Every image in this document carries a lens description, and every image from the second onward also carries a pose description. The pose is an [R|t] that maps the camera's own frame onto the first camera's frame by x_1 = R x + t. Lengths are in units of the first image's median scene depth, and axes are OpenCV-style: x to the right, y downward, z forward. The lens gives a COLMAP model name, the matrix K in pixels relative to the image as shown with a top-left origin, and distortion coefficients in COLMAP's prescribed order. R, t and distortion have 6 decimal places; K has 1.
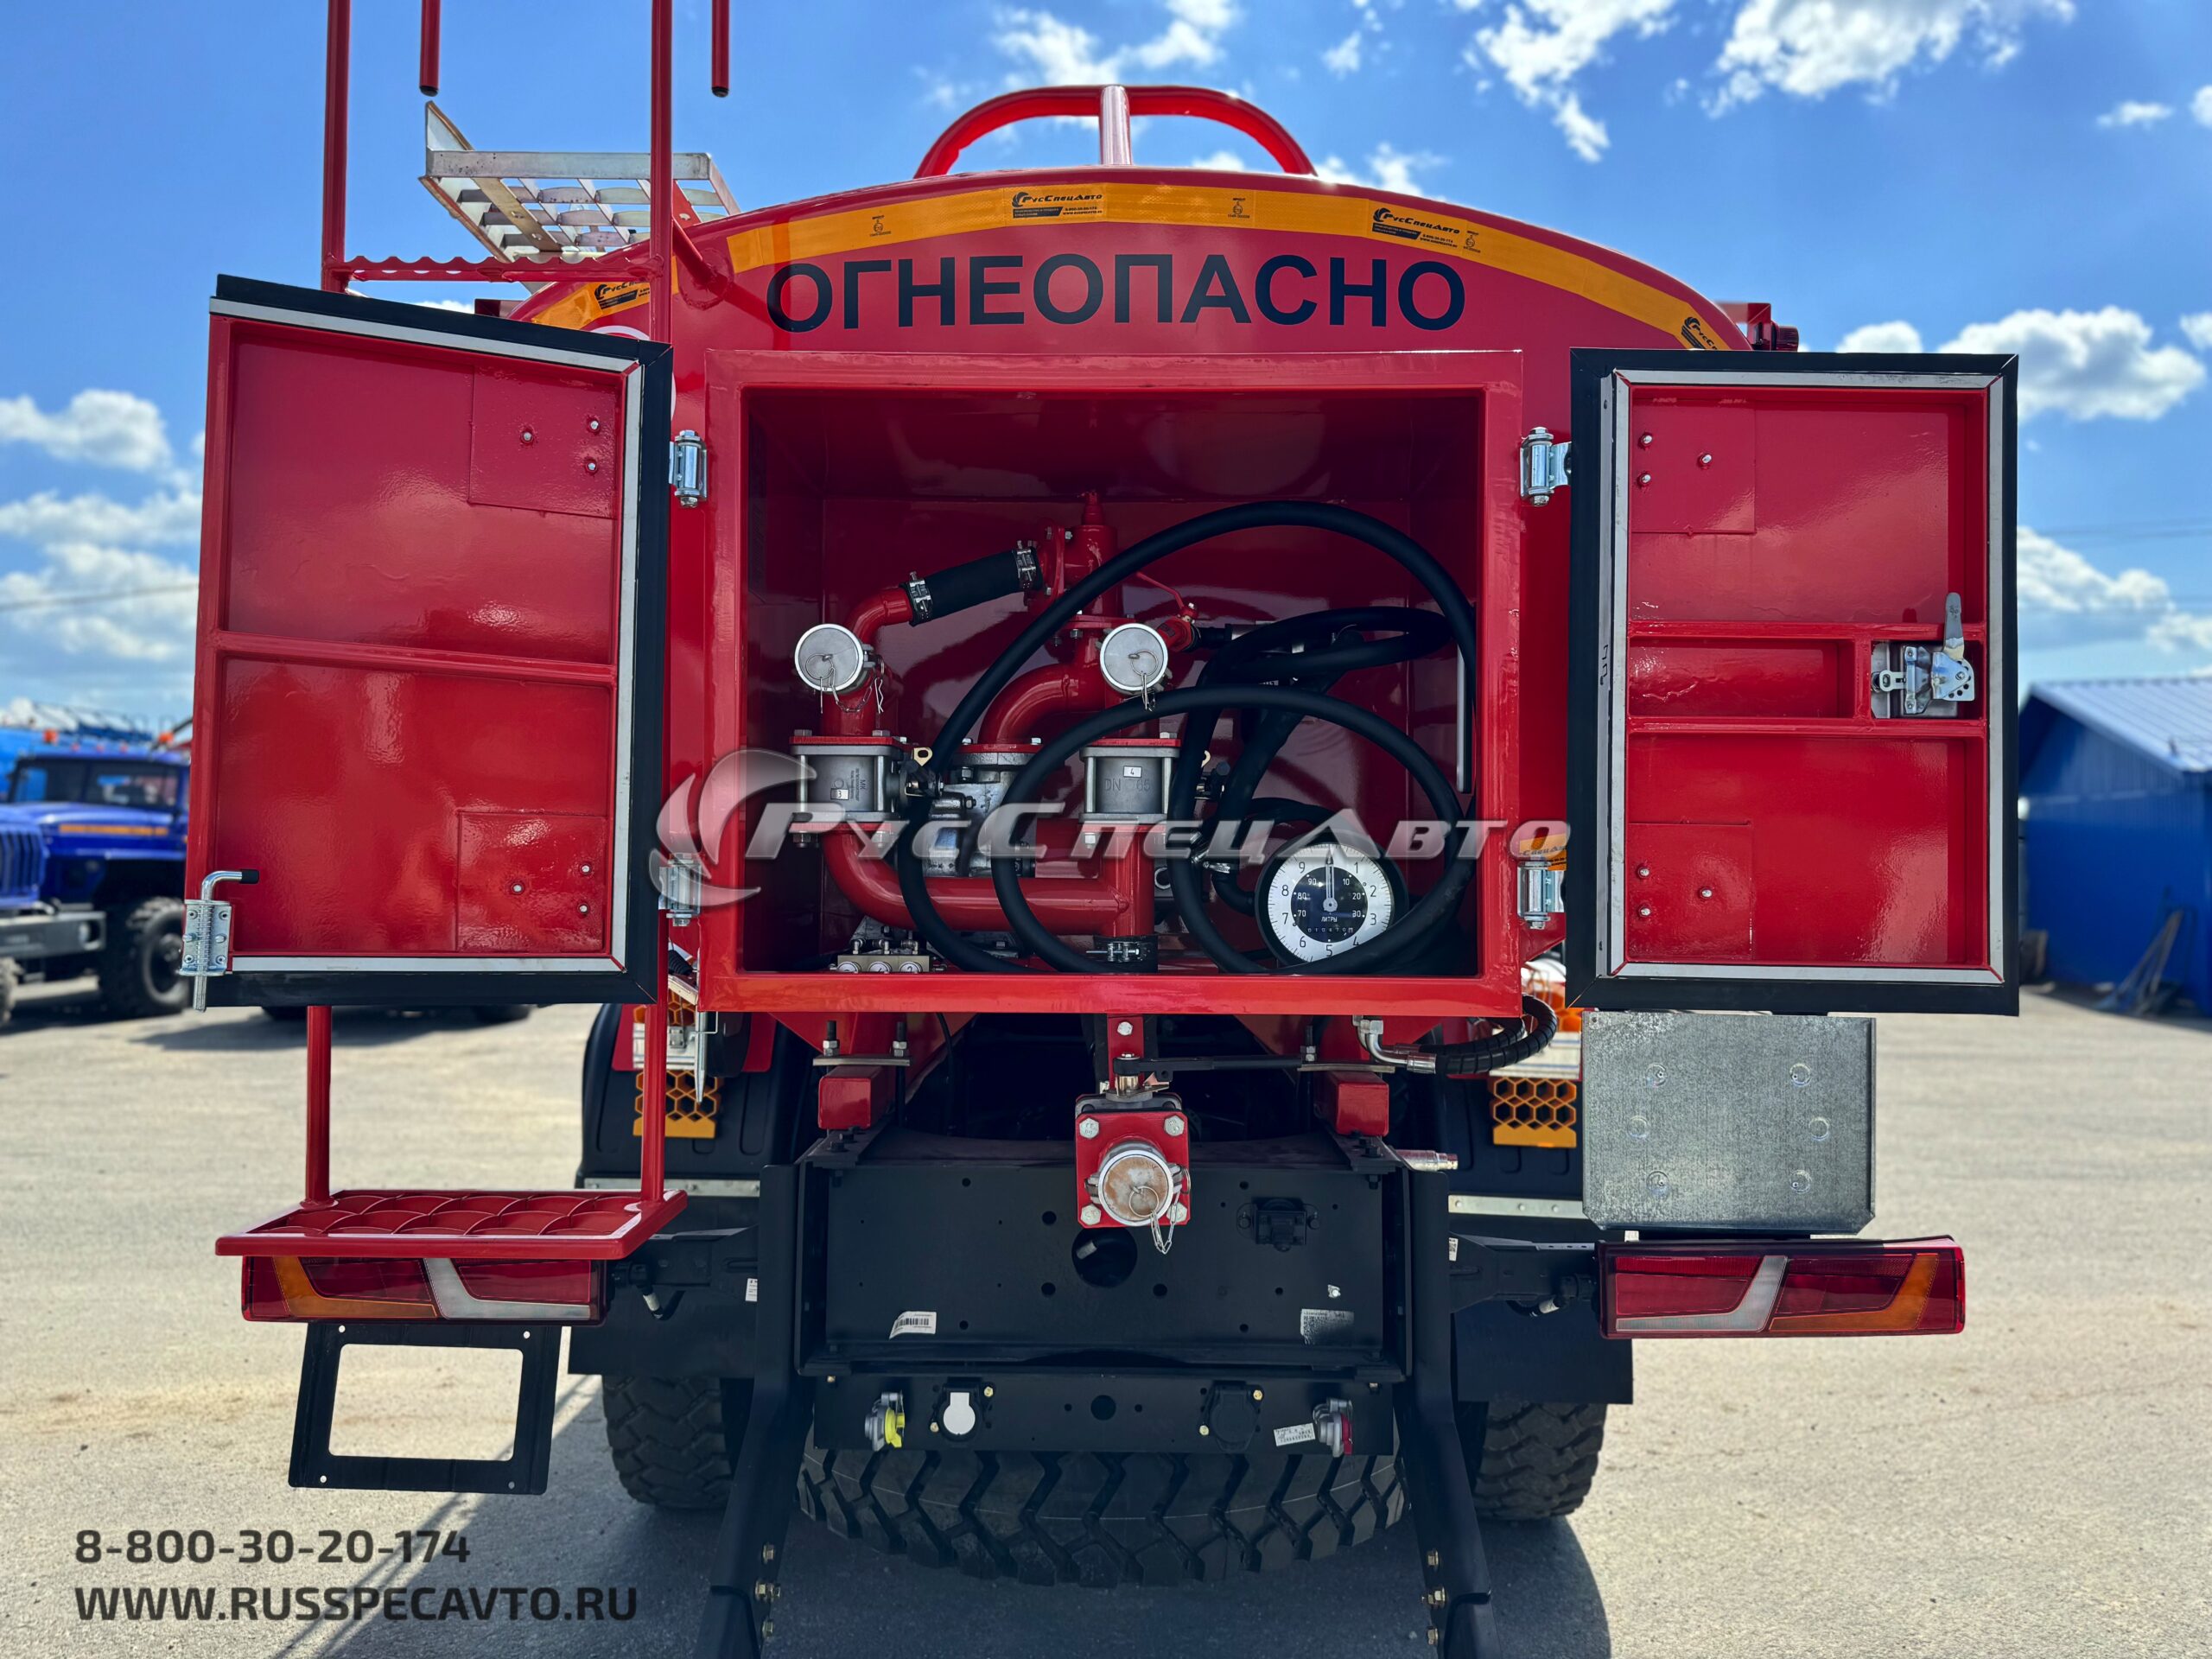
lens RADIAL K [[1620.9, 0, 1078.2], [0, 1620.9, 828.3], [0, 0, 1]] dist [0.023841, 0.001537]
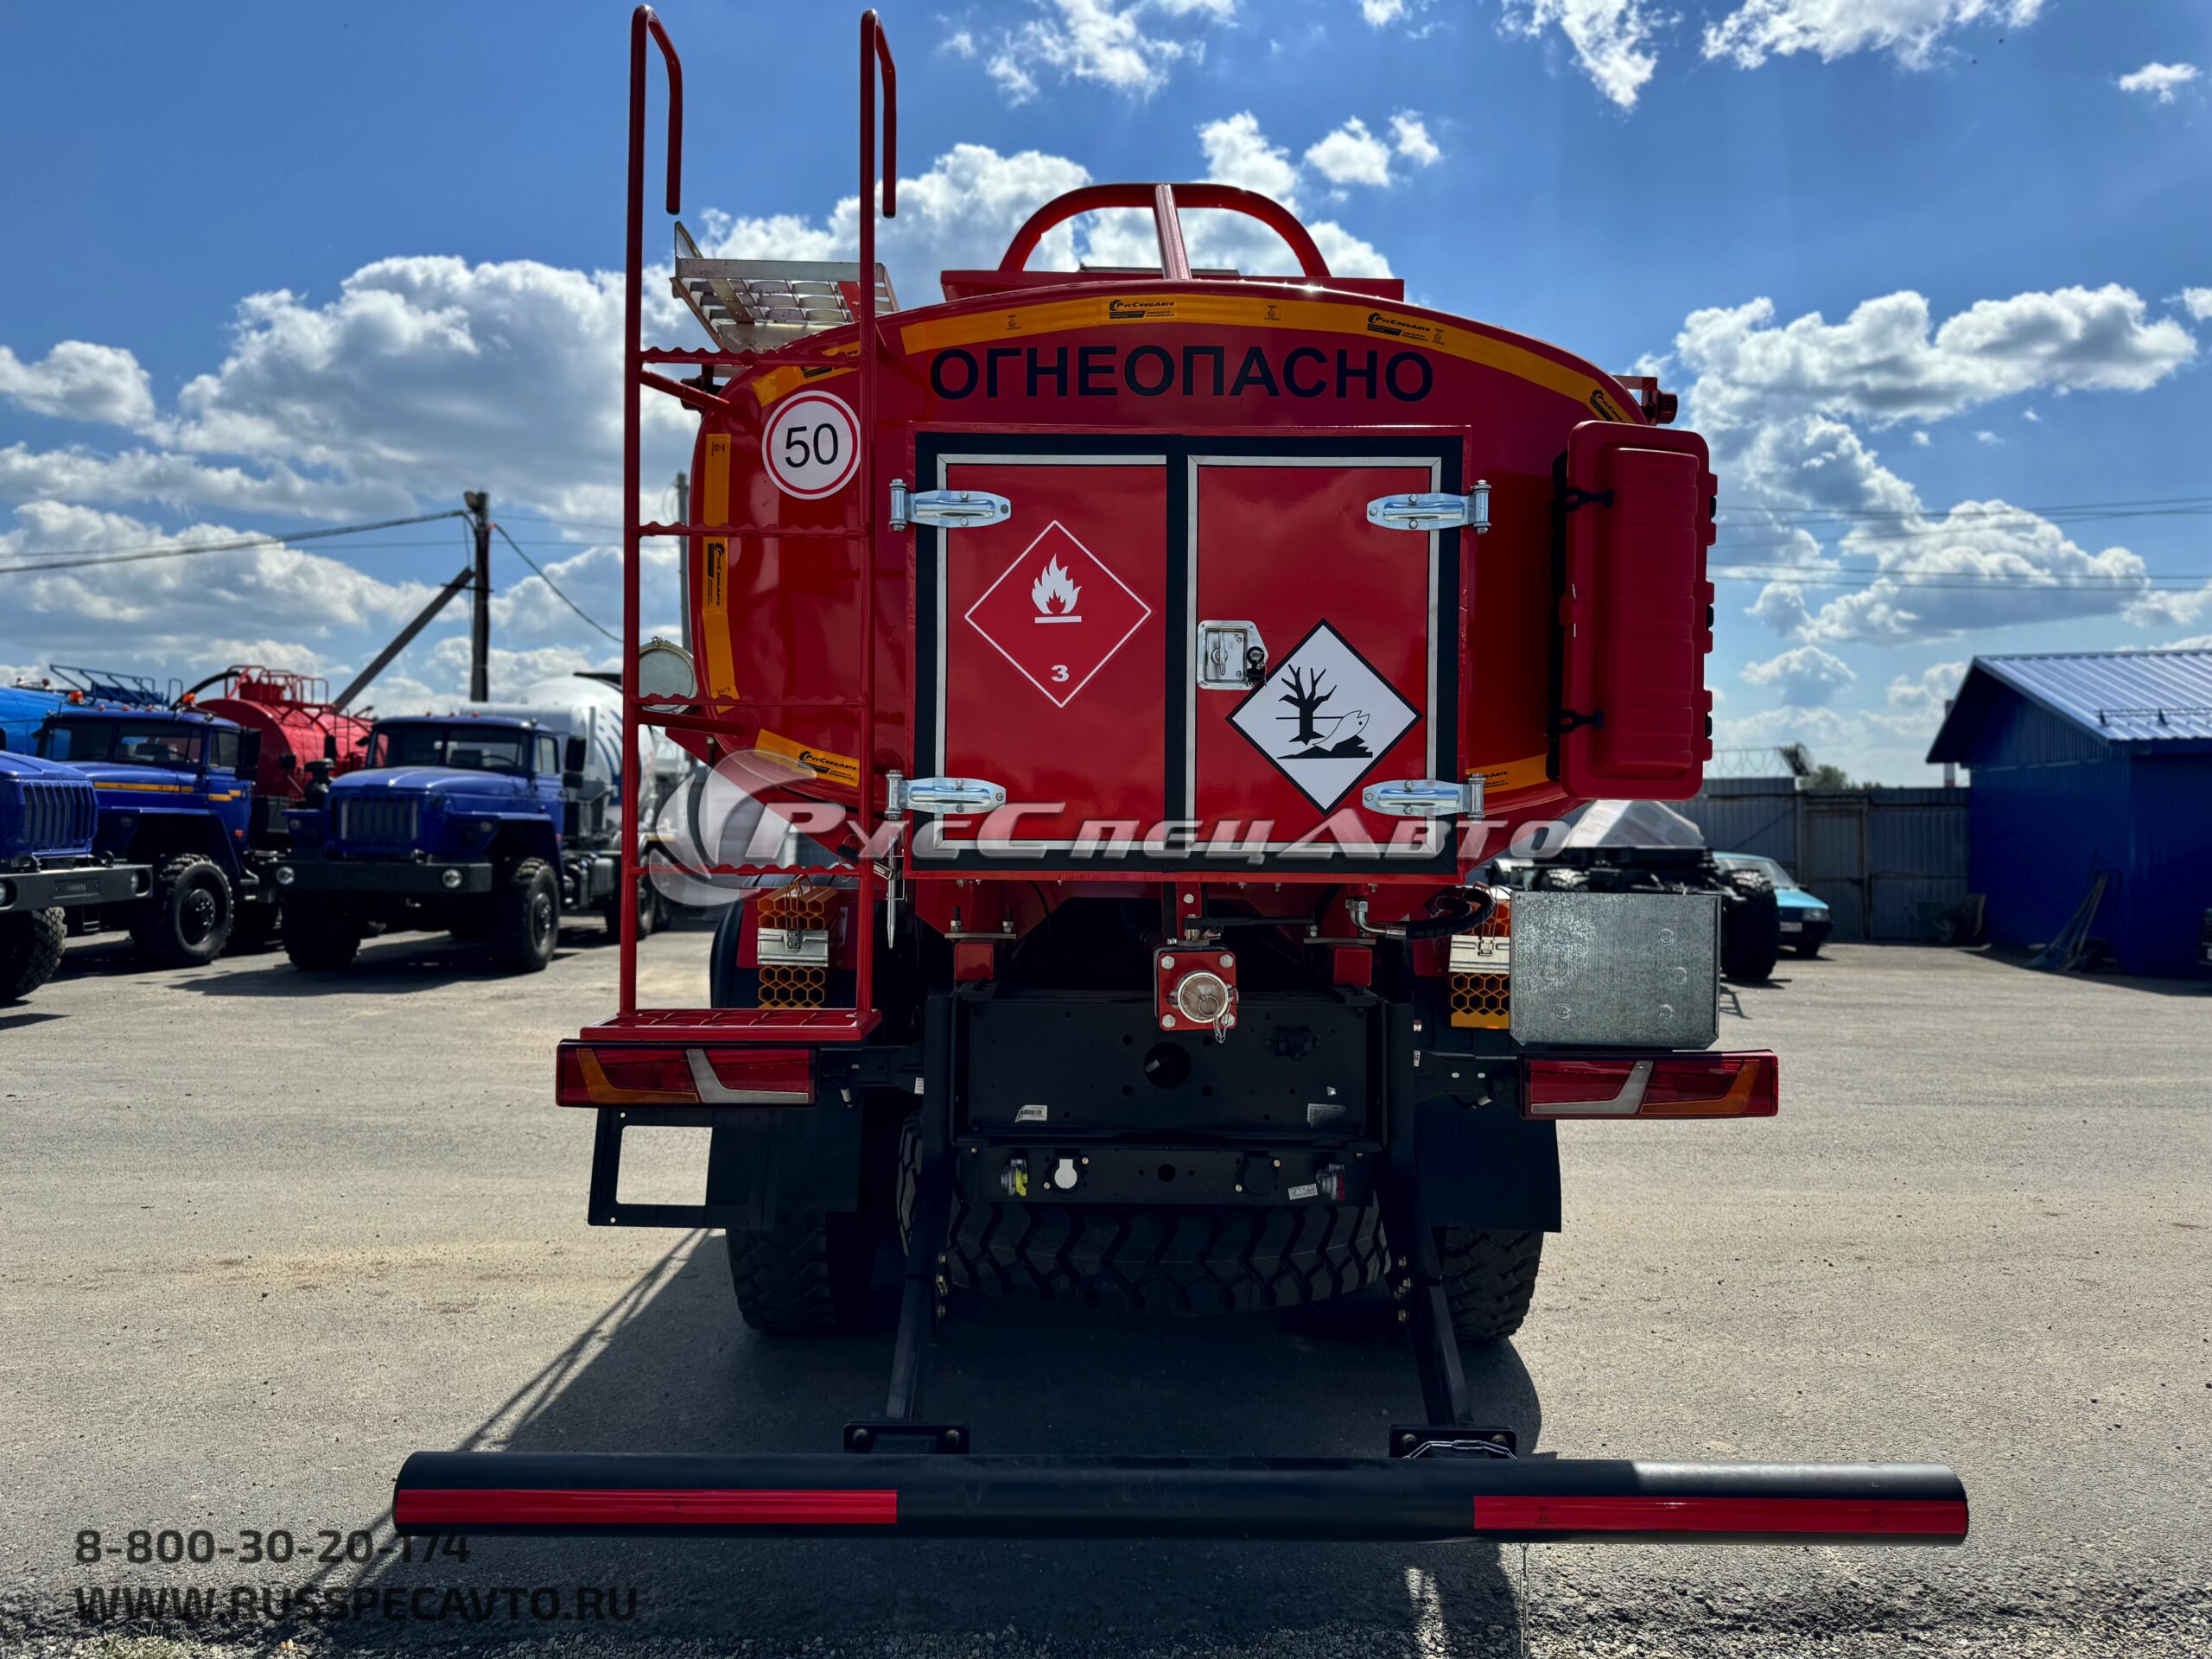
lens RADIAL K [[1604.4, 0, 1083.8], [0, 1604.4, 828.5], [0, 0, 1]] dist [0.078630, -0.060072]
pose [[0.999798, 0.004426, 0.019582, -0.044356], [-0.004801, 0.999806, 0.019116, 0.017592], [-0.019494, -0.019206, 0.999625, -0.197924]]
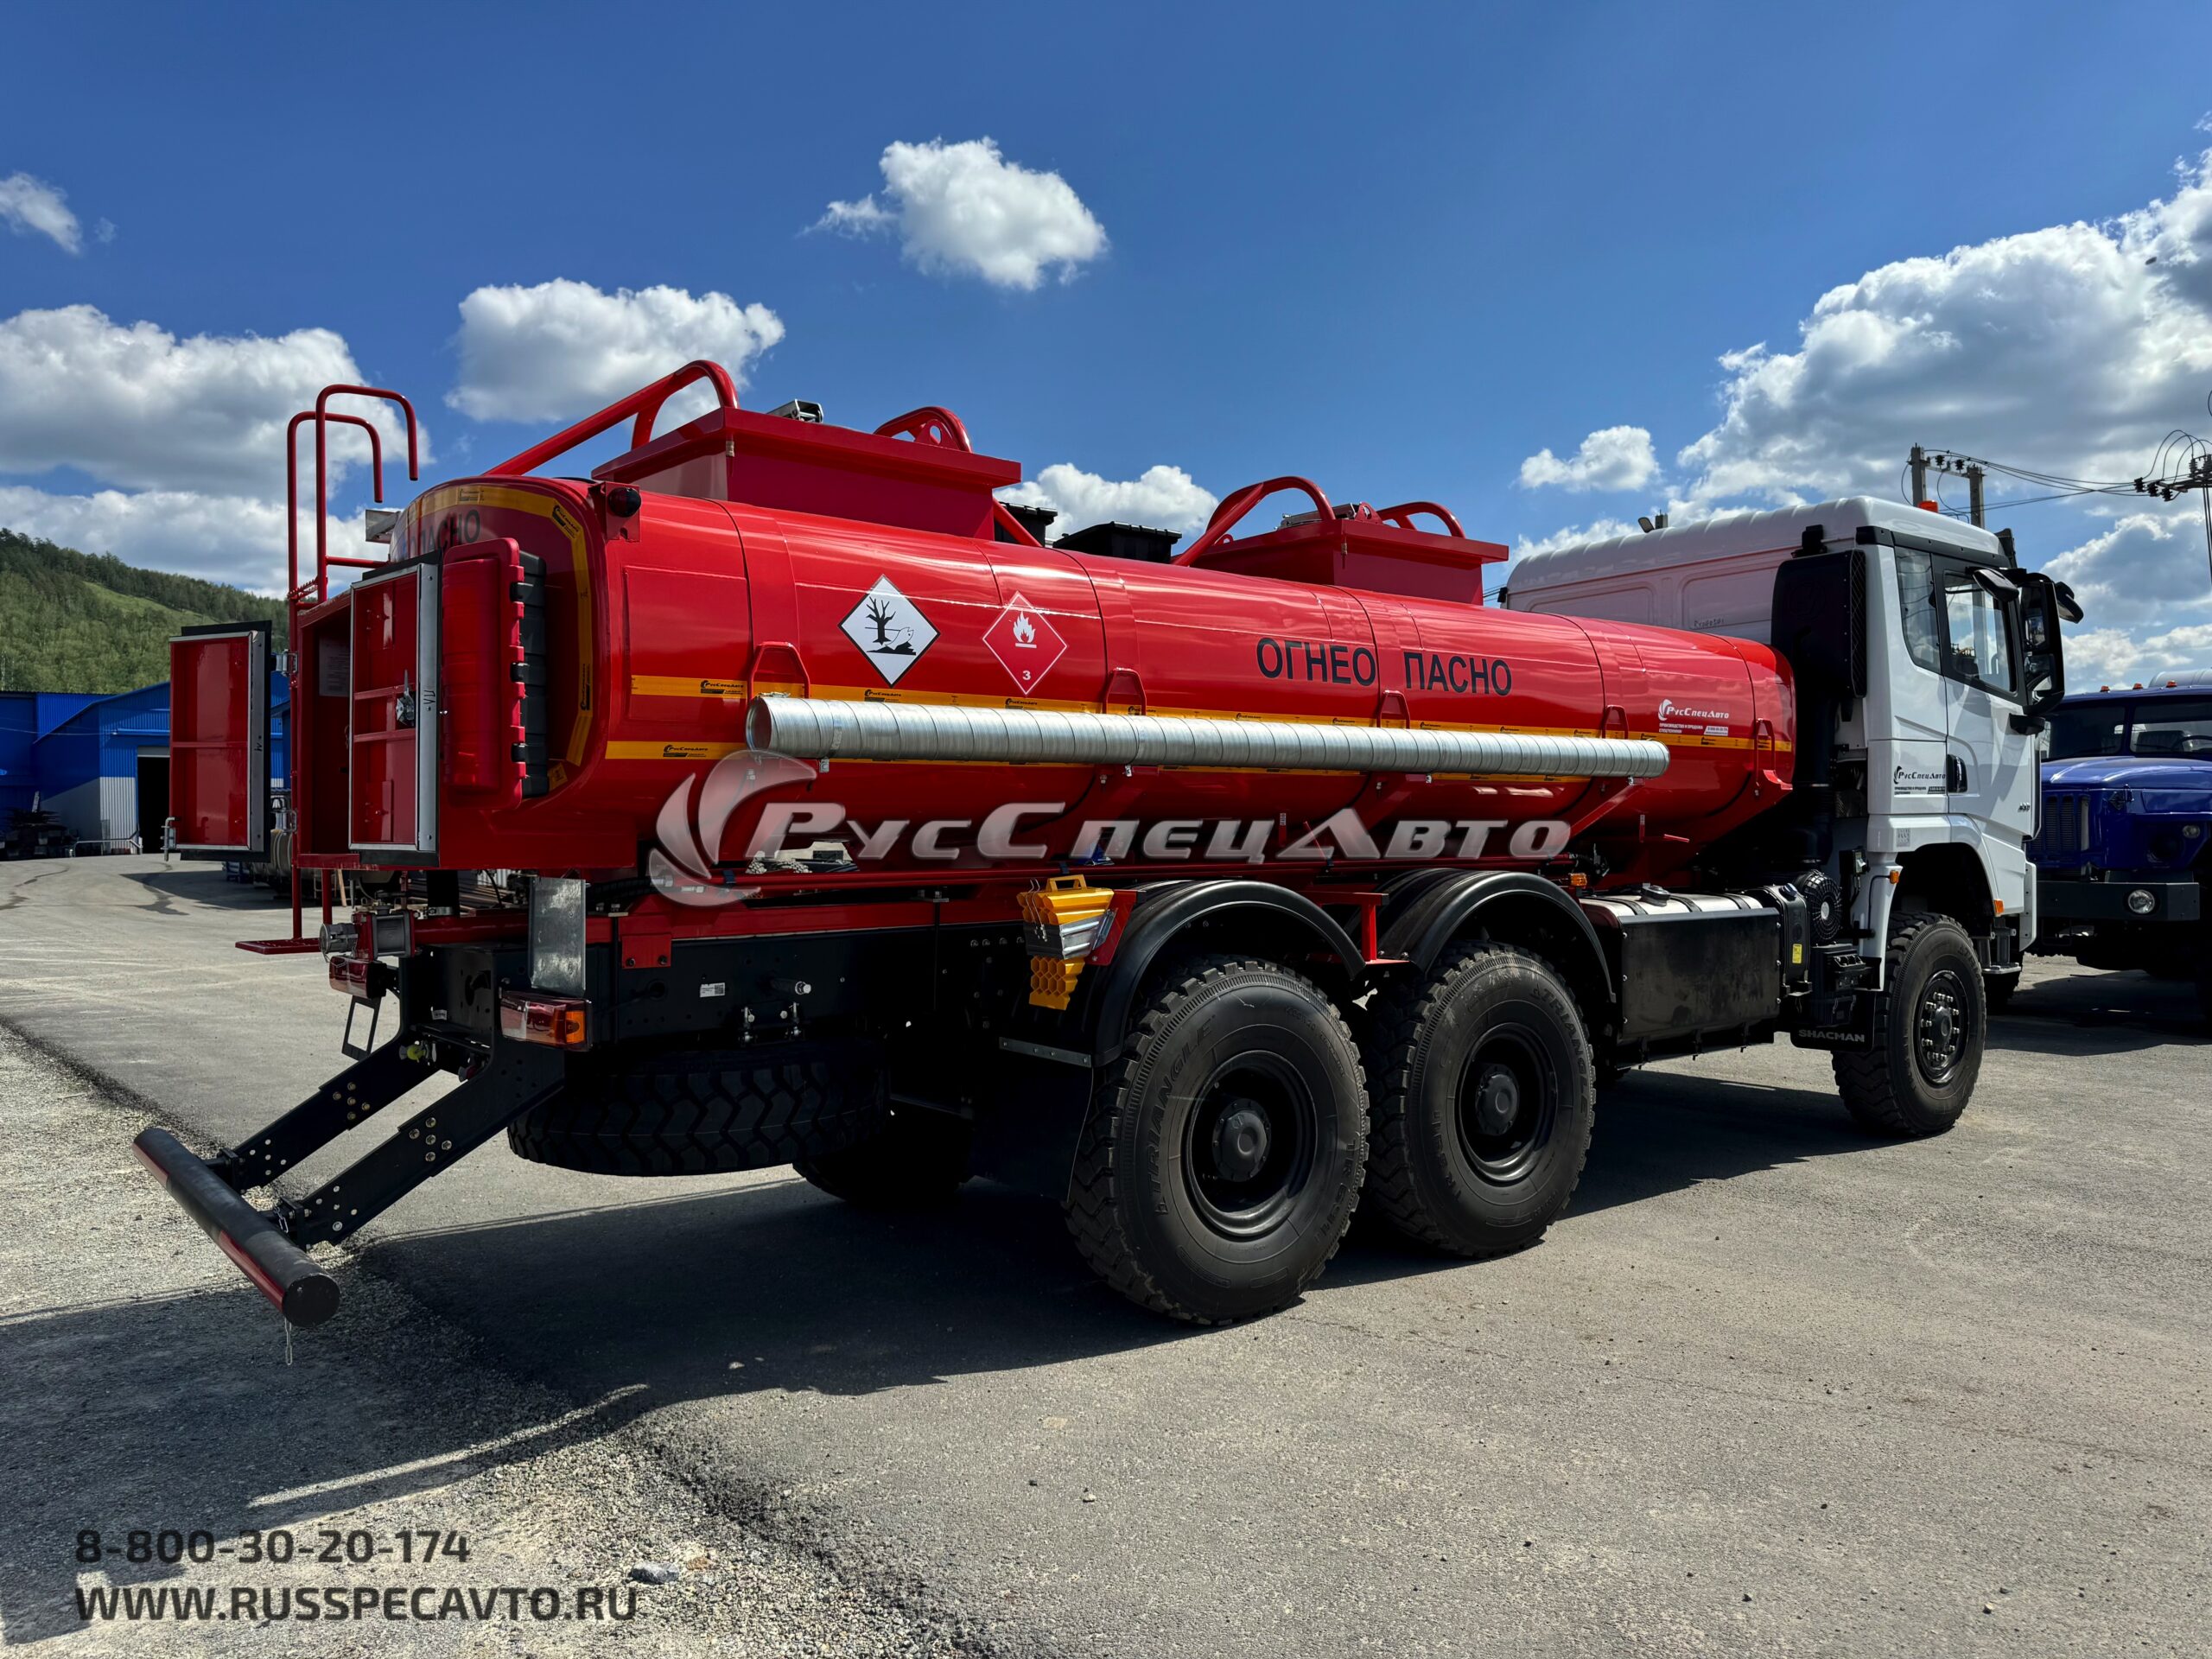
lens RADIAL K [[1620.9, 0, 1078.2], [0, 1620.9, 828.3], [0, 0, 1]] dist [0.023841, 0.001537]
pose [[0.610178, -0.016231, -0.792098, 1.164246], [0.018943, 0.999803, -0.005895, 0.068168], [0.792038, -0.011408, 0.610365, 0.218708]]
